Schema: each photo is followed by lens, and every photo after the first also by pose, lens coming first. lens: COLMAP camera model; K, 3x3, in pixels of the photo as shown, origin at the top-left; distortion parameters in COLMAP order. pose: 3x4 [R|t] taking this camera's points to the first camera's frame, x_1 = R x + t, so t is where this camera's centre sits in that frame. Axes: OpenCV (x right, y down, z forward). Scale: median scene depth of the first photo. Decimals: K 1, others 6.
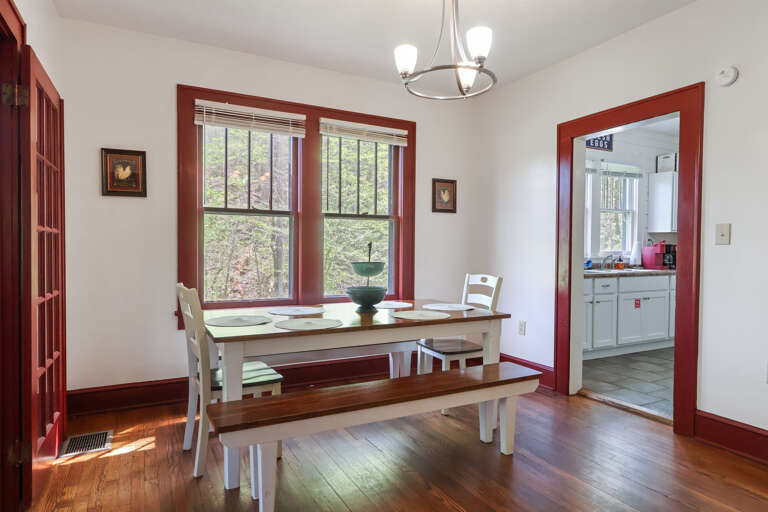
lens RADIAL K [[470.2, 0, 377.7], [0, 470.2, 256.0], [0, 0, 1]] dist [0.002300, 0.000669]
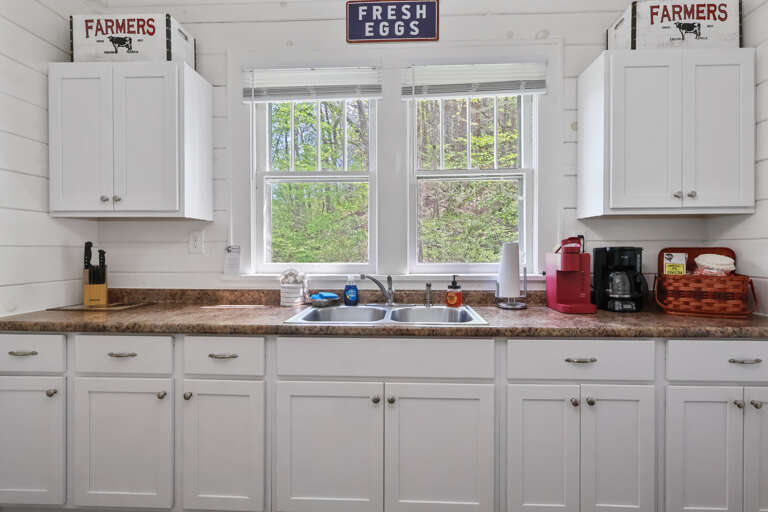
lens RADIAL K [[384.2, 0, 387.9], [0, 384.2, 252.3], [0, 0, 1]] dist [0.000691, -0.000836]
pose [[0.858185, -0.002462, -0.513334, 0.720661], [-0.006571, 0.999854, -0.015781, -0.017607], [0.513298, 0.016916, 0.858044, 0.747041]]
